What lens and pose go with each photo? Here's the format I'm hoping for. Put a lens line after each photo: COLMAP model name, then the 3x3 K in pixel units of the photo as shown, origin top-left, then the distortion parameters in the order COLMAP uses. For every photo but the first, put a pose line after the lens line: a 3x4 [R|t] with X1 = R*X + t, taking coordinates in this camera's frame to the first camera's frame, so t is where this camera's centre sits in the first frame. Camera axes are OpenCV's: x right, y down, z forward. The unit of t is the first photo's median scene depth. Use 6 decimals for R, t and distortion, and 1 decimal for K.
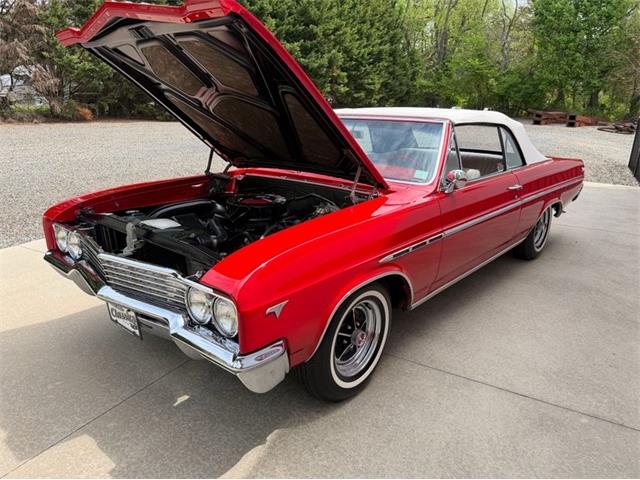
lens RADIAL K [[452.9, 0, 320.7], [0, 452.9, 239.0], [0, 0, 1]] dist [0.019983, -0.030658]
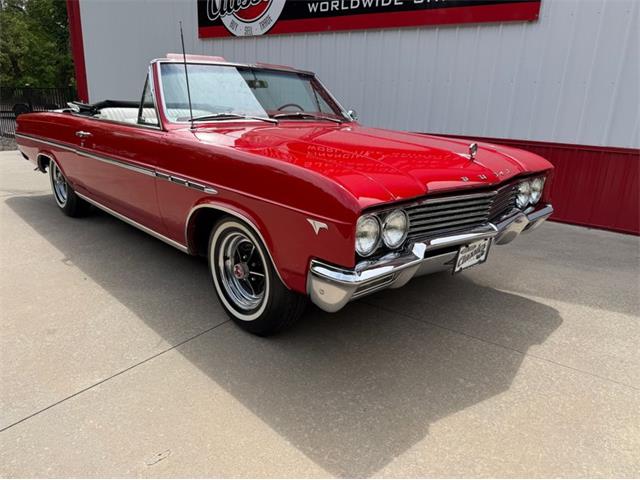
lens RADIAL K [[452.9, 0, 325.8], [0, 452.9, 241.8], [0, 0, 1]] dist [0.019983, -0.030658]
pose [[0.090928, -0.306775, 0.947429, -0.888233], [0.249436, 0.928059, 0.276564, -0.139100], [-0.964113, 0.211176, 0.160907, 0.717357]]
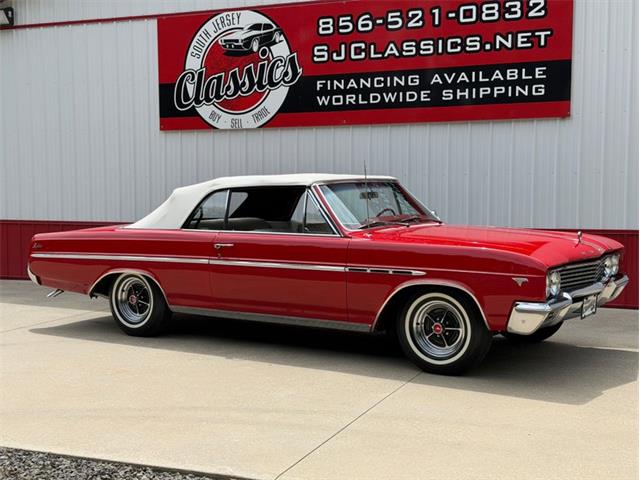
lens RADIAL K [[881.4, 0, 313.5], [0, 881.4, 239.6], [0, 0, 1]] dist [0.101345, 0.000000]
pose [[-0.110592, -0.080873, 0.990570, -1.995986], [0.290102, 0.950653, 0.110003, -0.386207], [-0.950584, 0.299532, -0.081674, 1.266294]]
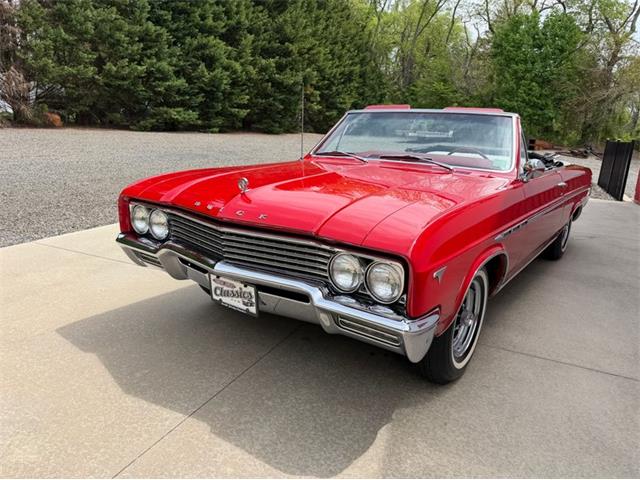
lens RADIAL K [[452.9, 0, 327.4], [0, 452.9, 238.8], [0, 0, 1]] dist [0.019983, -0.030658]
pose [[0.995030, 0.010800, 0.098989, -0.206951], [-0.006689, 0.999105, -0.041769, 0.057222], [-0.099352, 0.040899, 0.994211, 0.020450]]
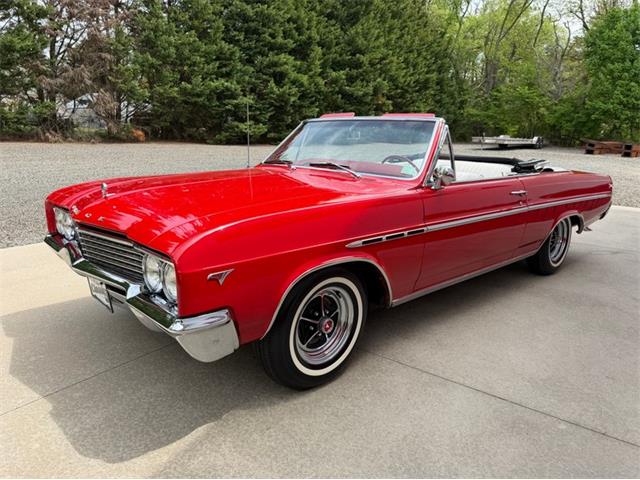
lens RADIAL K [[452.9, 0, 322.6], [0, 452.9, 239.7], [0, 0, 1]] dist [0.019983, -0.030658]
pose [[0.994773, 0.034182, -0.096223, 0.106441], [-0.039753, 0.997606, -0.056583, 0.057194], [0.094058, 0.060113, 0.993750, 0.005730]]
